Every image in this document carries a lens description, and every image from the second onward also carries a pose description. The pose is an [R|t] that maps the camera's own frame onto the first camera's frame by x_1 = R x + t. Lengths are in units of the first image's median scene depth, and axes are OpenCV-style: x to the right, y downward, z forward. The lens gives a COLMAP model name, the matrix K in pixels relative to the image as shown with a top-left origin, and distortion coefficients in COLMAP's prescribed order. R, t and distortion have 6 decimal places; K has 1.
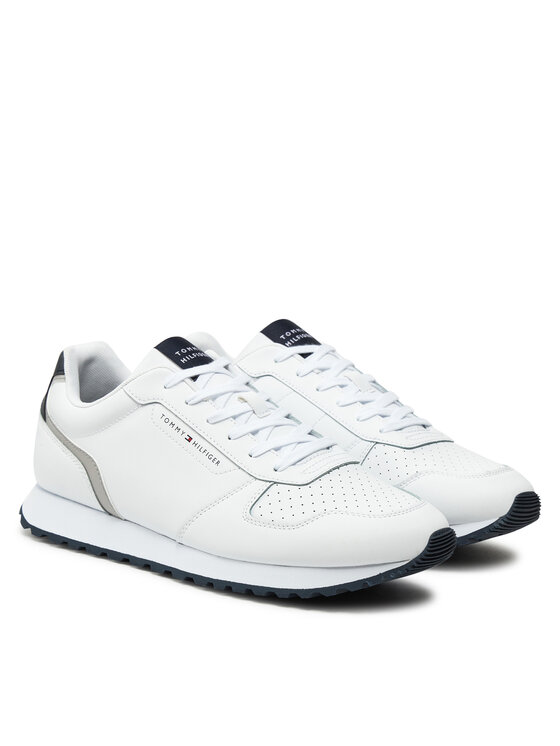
lens RADIAL K [[2018.6, 0, 280.0], [0, 2018.6, 373.0], [0, 0, 1]] dist [-0.016531, -0.008860]
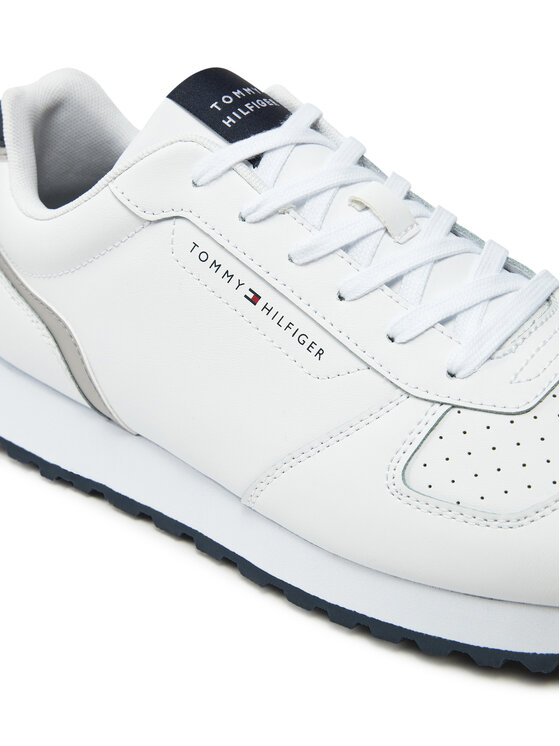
lens RADIAL K [[1561.2, 0, 280.0], [0, 1561.2, 373.0], [0, 0, 1]] dist [-0.008686, -2.262876]
pose [[0.997880, -0.061937, -0.019970, -0.032505], [0.064931, 0.968171, 0.241721, -0.038276], [0.004363, -0.242505, 0.970140, 0.637952]]
